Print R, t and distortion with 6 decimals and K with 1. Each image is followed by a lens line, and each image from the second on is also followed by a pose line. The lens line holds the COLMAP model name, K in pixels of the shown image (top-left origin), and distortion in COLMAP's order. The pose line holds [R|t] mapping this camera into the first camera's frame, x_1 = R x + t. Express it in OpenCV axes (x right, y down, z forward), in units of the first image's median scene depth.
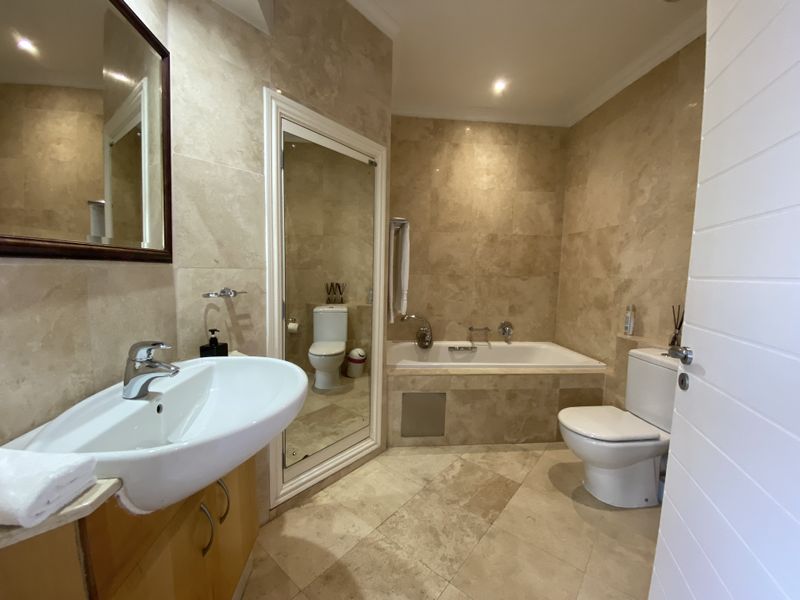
lens RADIAL K [[323.1, 0, 400.0], [0, 323.1, 300.0], [0, 0, 1]] dist [0.034218, -0.026720]
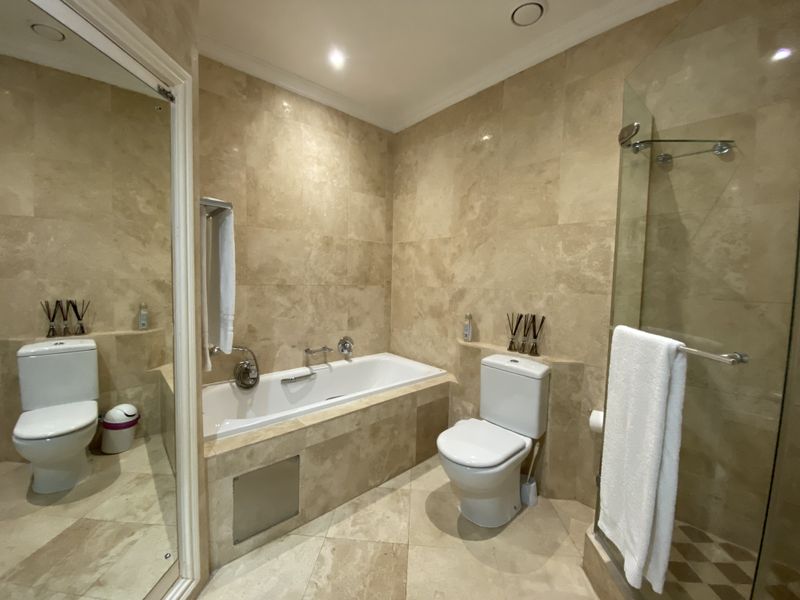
lens RADIAL K [[323.1, 0, 400.0], [0, 323.1, 300.0], [0, 0, 1]] dist [0.034218, -0.026720]
pose [[0.813276, -0.042493, 0.580325, -0.060839], [0.047200, 0.998861, 0.006993, -0.035324], [-0.579961, 0.021704, 0.814355, 0.209755]]
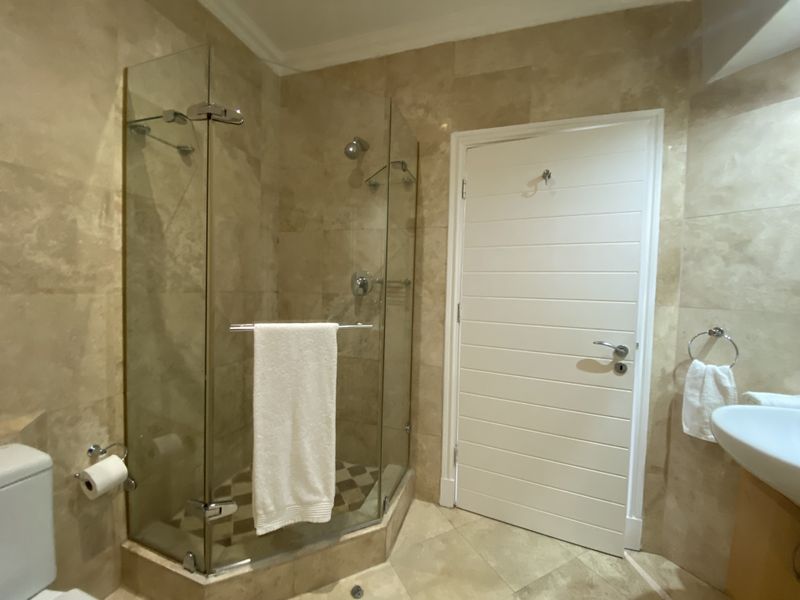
lens RADIAL K [[323.1, 0, 400.0], [0, 323.1, 300.0], [0, 0, 1]] dist [0.034218, -0.026720]
pose [[-0.910489, -0.066185, 0.408203, 0.065390], [-0.012525, 0.991070, 0.132753, -0.068753], [-0.413344, 0.115758, -0.903187, 0.628184]]
